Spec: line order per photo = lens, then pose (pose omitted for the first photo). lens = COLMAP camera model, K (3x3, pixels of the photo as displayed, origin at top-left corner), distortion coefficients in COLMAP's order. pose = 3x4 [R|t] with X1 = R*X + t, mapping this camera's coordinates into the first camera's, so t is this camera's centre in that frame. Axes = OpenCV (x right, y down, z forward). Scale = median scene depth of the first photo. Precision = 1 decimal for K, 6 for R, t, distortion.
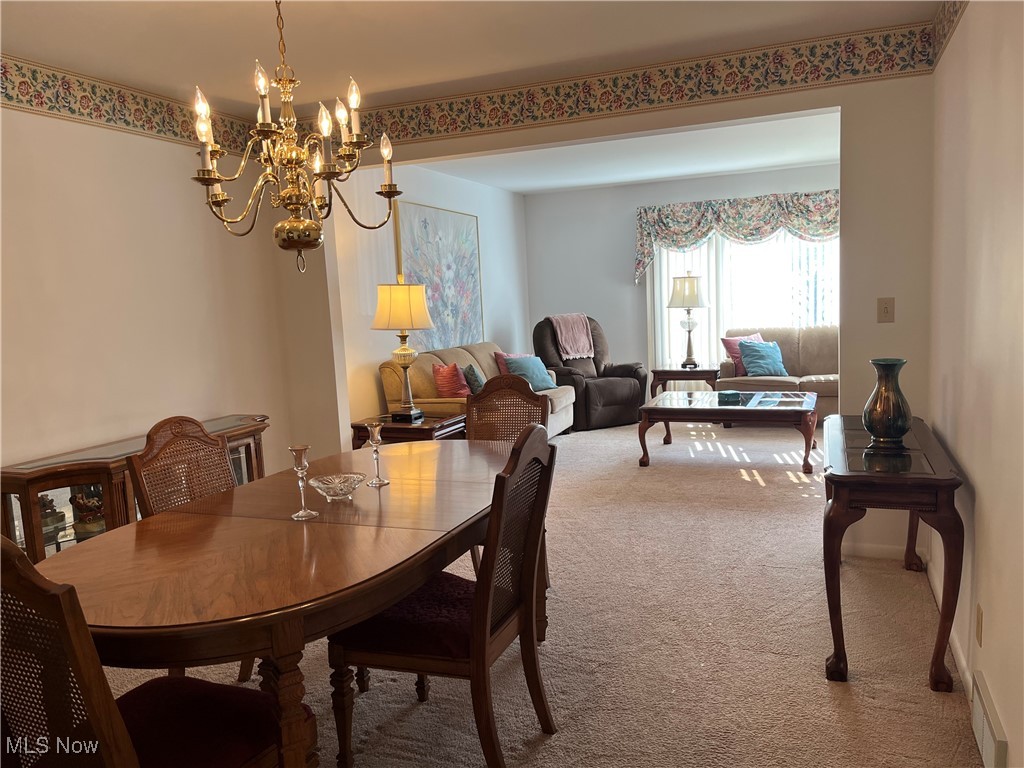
lens RADIAL K [[775.8, 0, 516.5], [0, 775.8, 384.8], [0, 0, 1]] dist [0.099607, -0.147408]
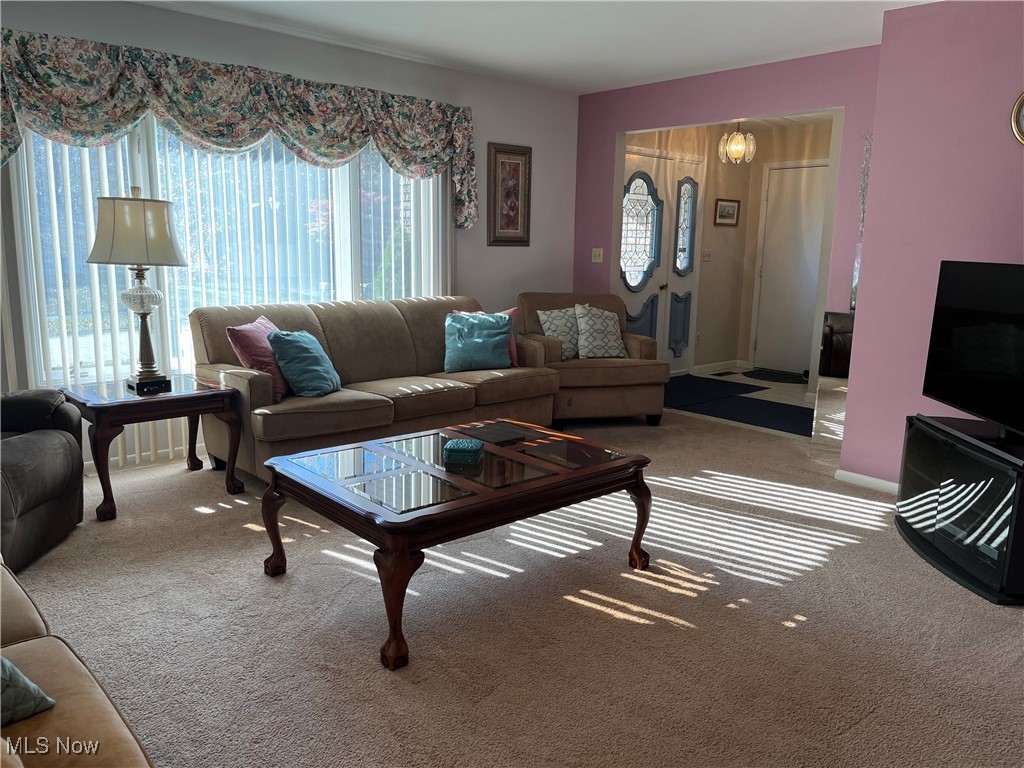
lens RADIAL K [[775.8, 0, 516.5], [0, 775.8, 384.8], [0, 0, 1]] dist [0.099607, -0.147408]
pose [[0.437266, -0.100558, 0.893693, -0.115394], [0.064709, 0.994671, 0.080259, -0.049814], [-0.897001, 0.022735, 0.441443, 0.582058]]
